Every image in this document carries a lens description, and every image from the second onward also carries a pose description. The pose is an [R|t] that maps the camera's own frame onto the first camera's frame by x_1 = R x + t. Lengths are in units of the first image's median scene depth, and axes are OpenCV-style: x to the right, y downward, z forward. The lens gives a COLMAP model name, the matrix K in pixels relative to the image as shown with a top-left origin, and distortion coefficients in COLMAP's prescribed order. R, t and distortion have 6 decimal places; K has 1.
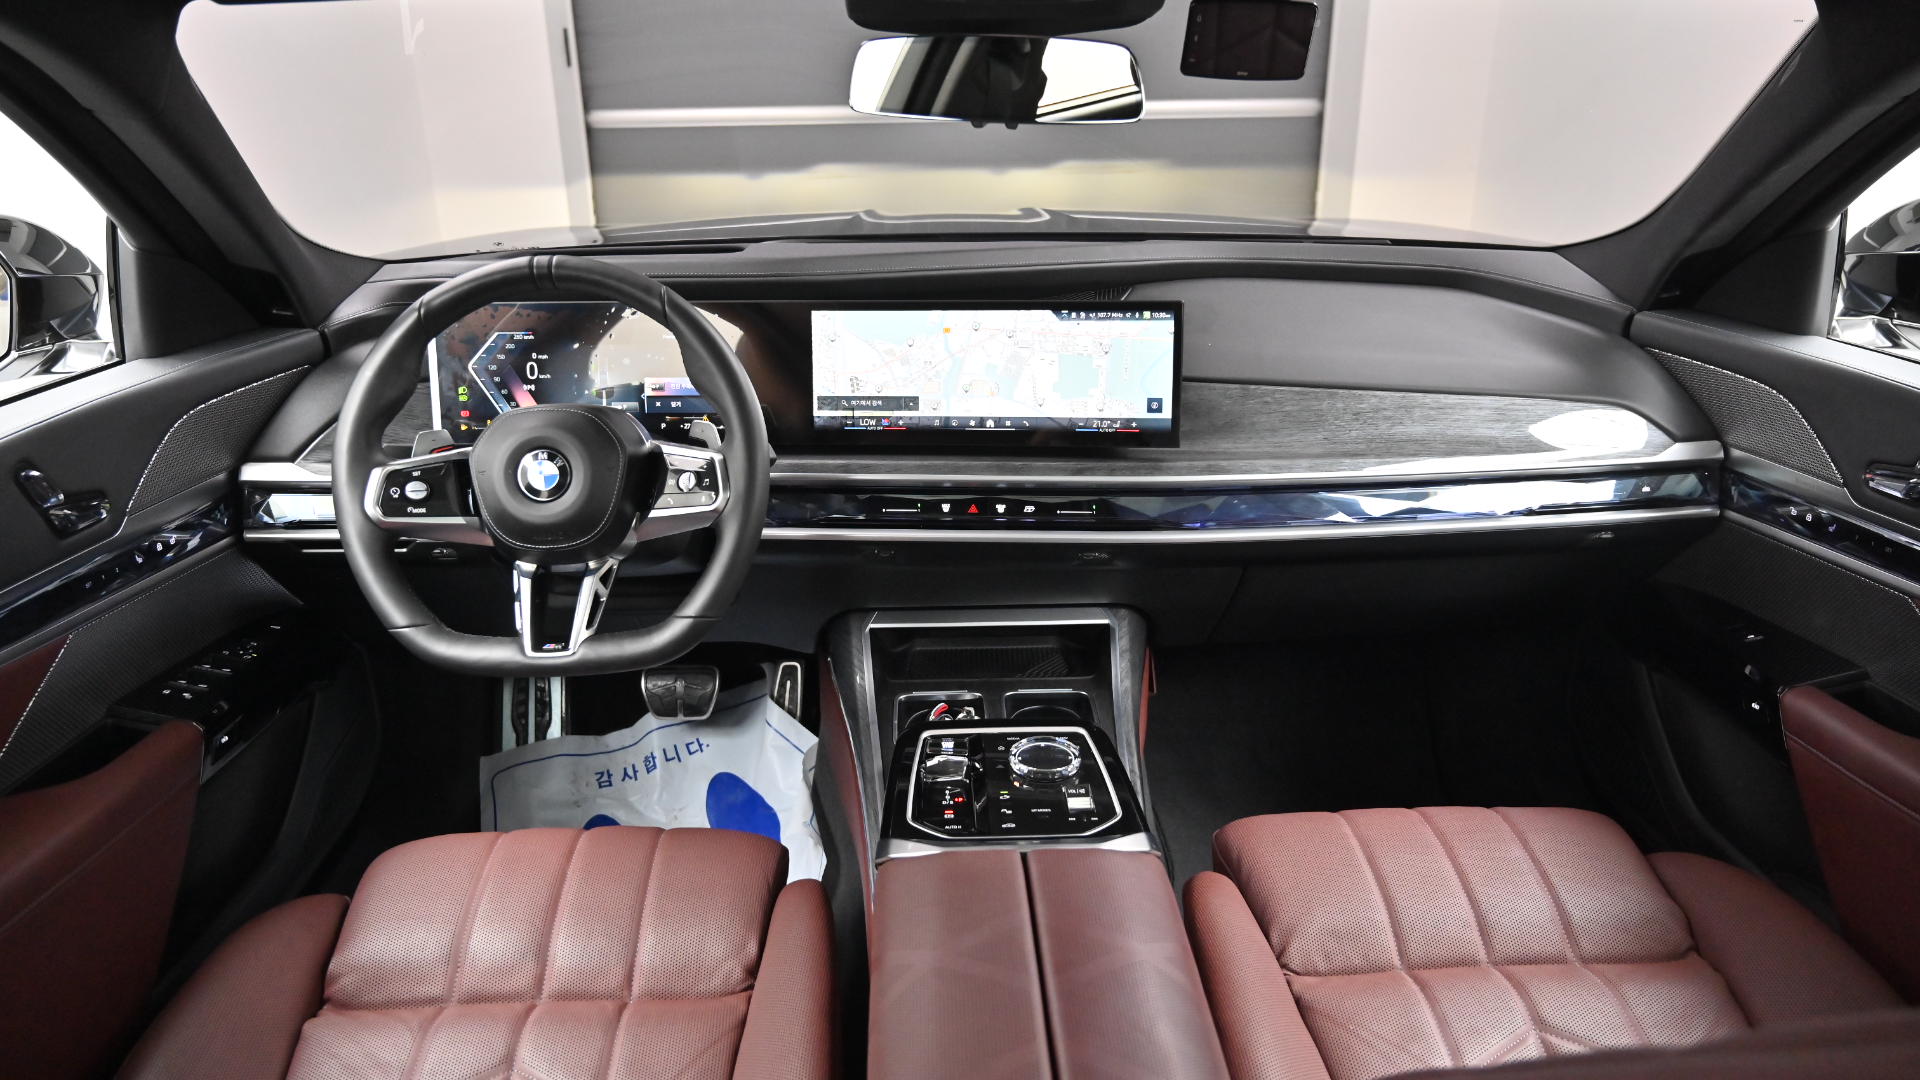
lens RADIAL K [[1252.7, 0, 960.0], [0, 1252.7, 540.0], [0, 0, 1]] dist [0.004413, 0.003363]
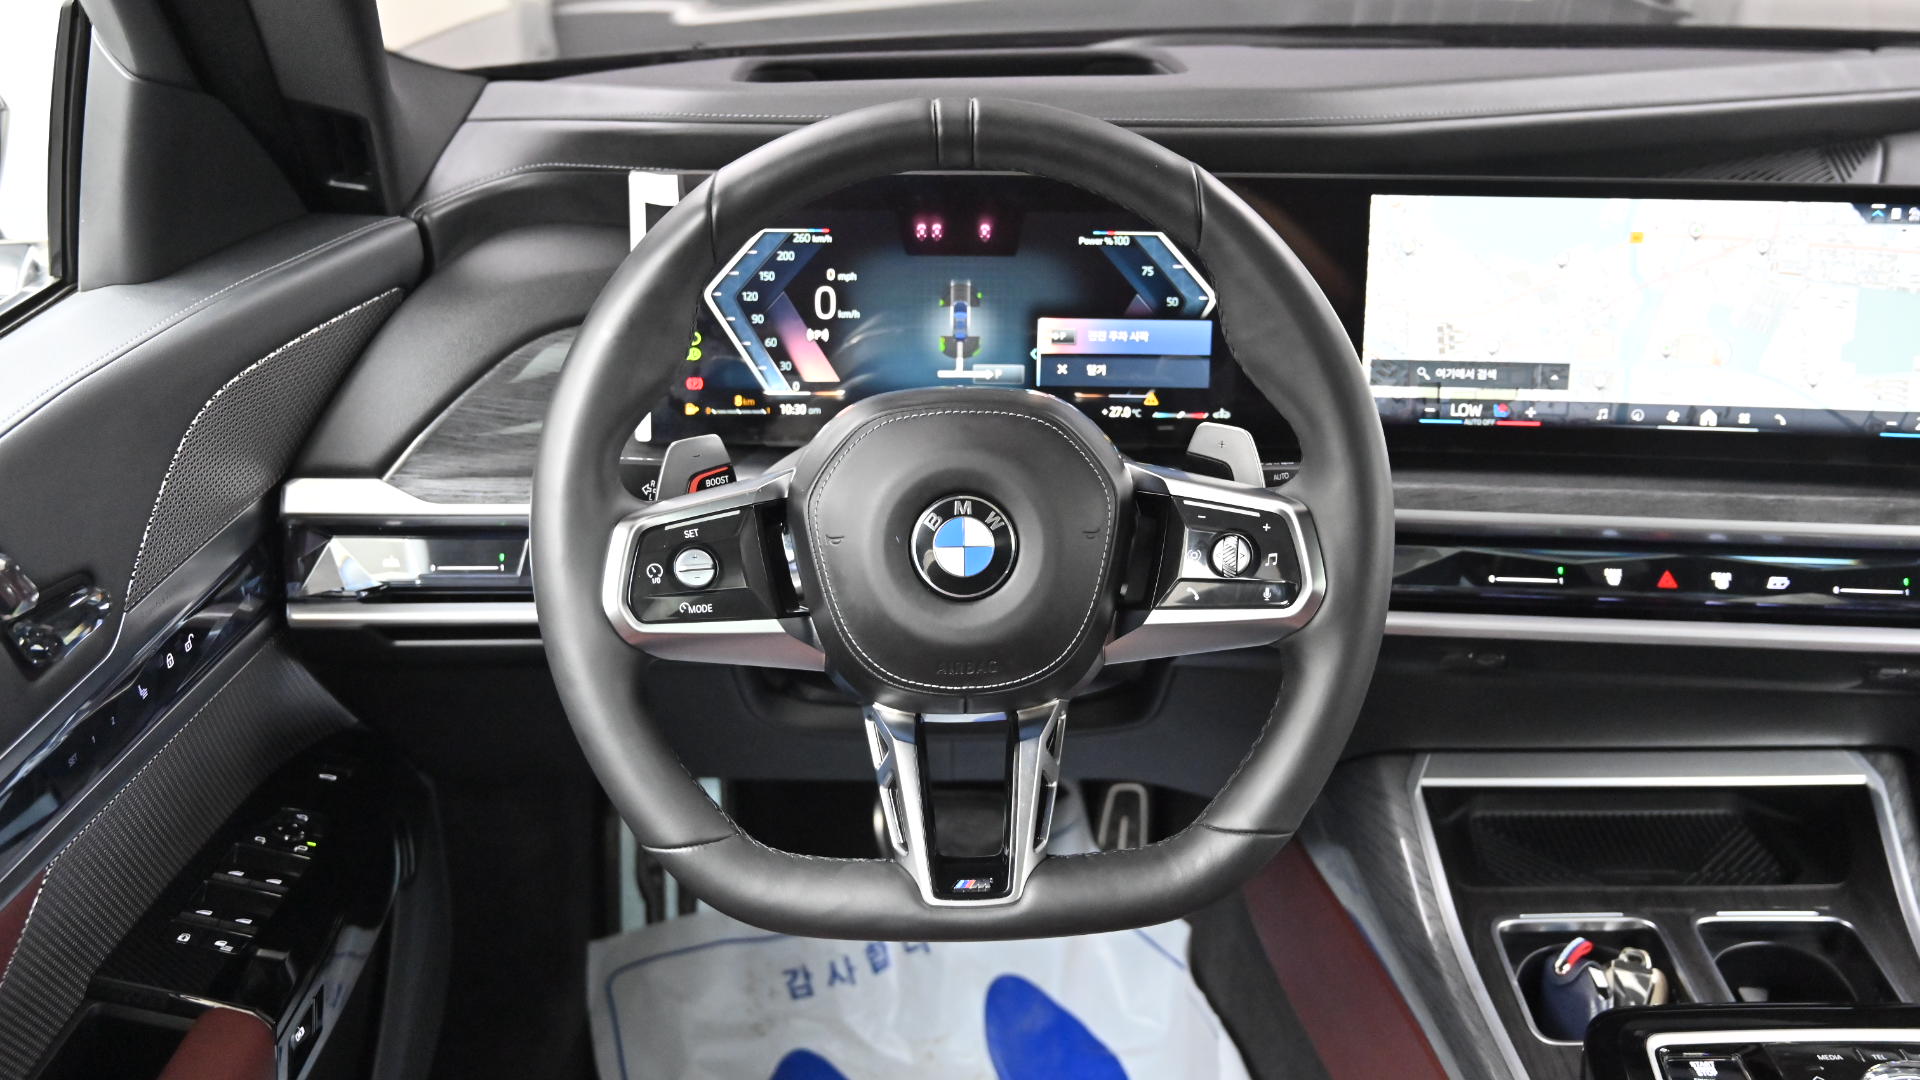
lens RADIAL K [[1856.2, 0, 960.0], [0, 1856.2, 540.0], [0, 0, 1]] dist [-0.009854, -0.005148]
pose [[0.999894, 0.013694, -0.004877, -0.281404], [-0.013378, 0.998118, 0.059846, -0.084066], [0.005688, -0.059775, 0.998196, 0.226451]]
